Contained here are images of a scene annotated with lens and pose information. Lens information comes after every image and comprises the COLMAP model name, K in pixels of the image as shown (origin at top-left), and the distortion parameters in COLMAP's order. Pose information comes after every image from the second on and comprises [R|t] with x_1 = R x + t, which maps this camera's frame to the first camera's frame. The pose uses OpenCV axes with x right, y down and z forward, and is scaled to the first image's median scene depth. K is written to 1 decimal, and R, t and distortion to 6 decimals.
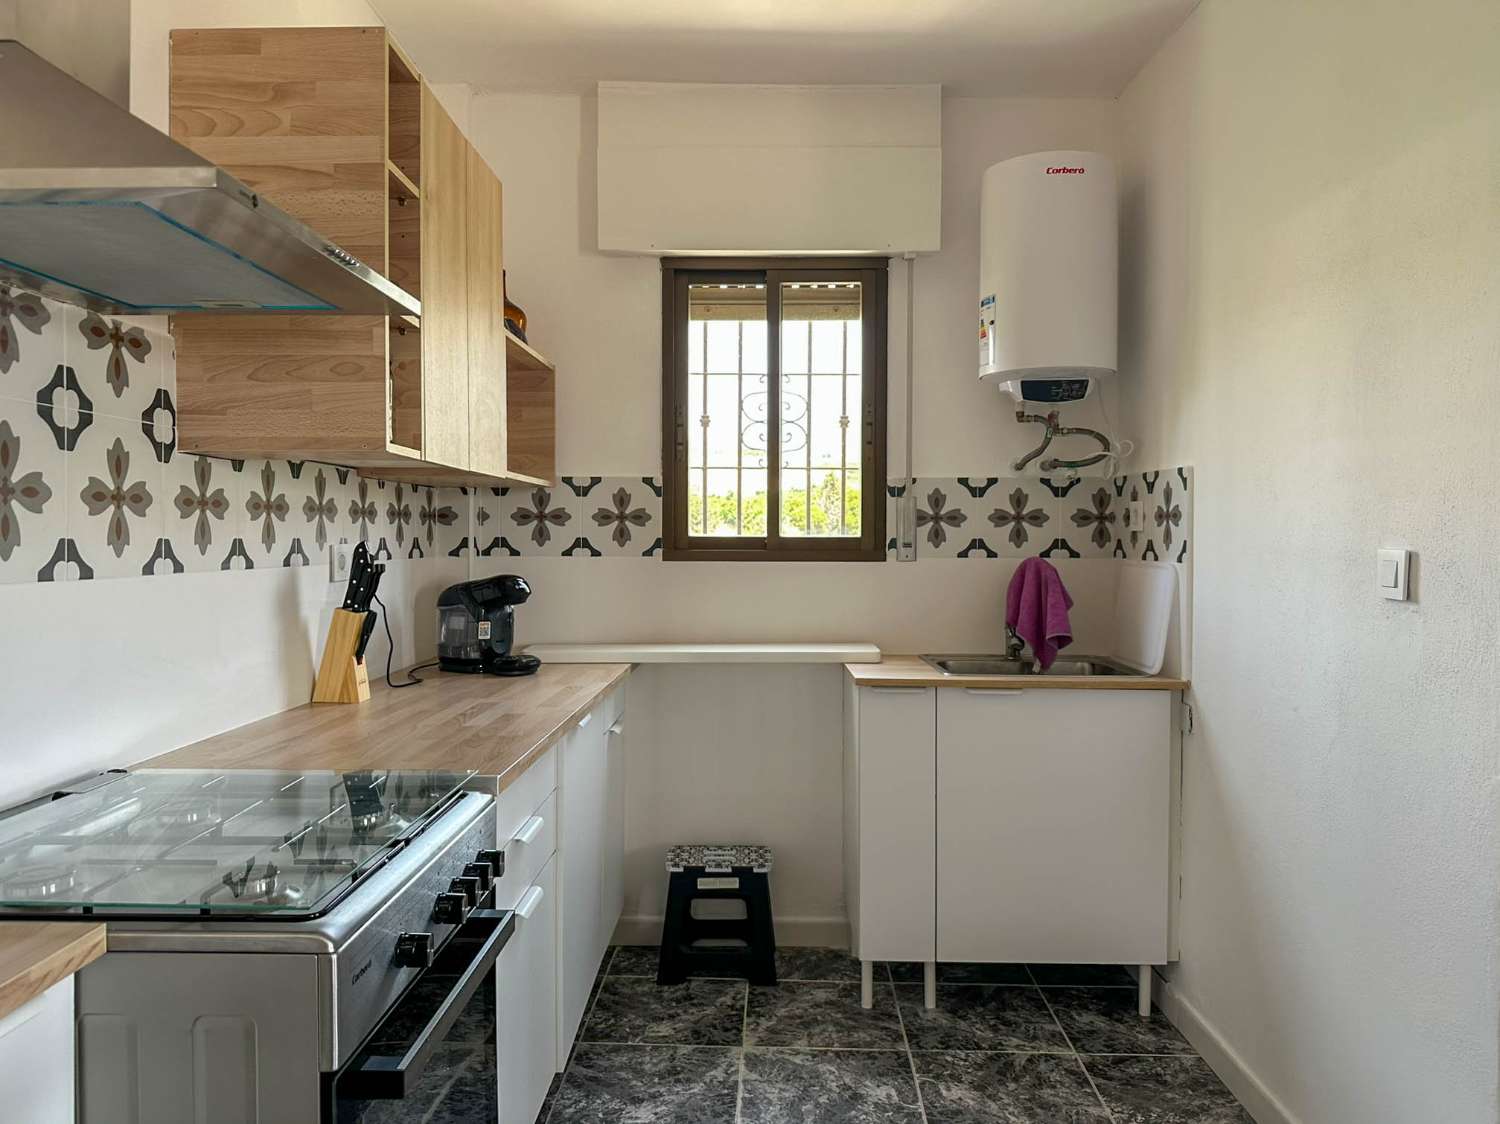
lens RADIAL K [[1064.8, 0, 745.5], [0, 1064.8, 545.3], [0, 0, 1]] dist [0.100732, -0.157355]
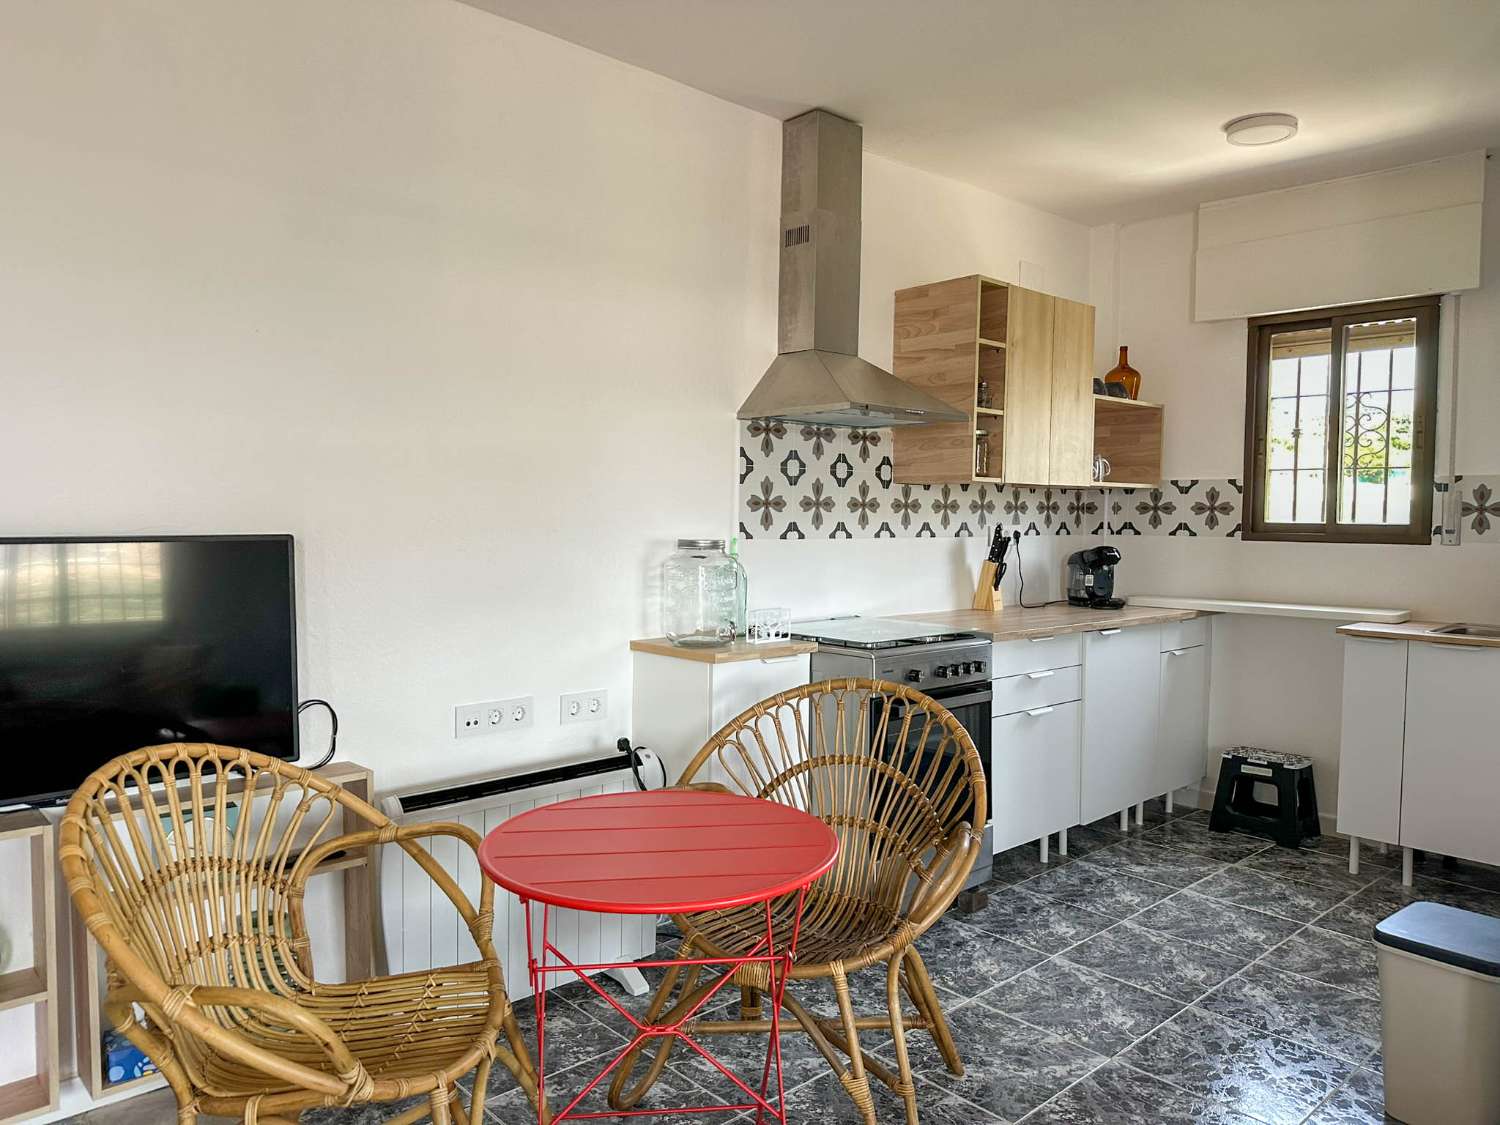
lens RADIAL K [[1064.8, 0, 745.5], [0, 1064.8, 545.8], [0, 0, 1]] dist [0.100732, -0.157355]
pose [[0.693912, 0.024852, -0.719631, 0.542408], [-0.012128, 0.999666, 0.022828, -0.002746], [0.719958, -0.007113, 0.693981, -0.477041]]
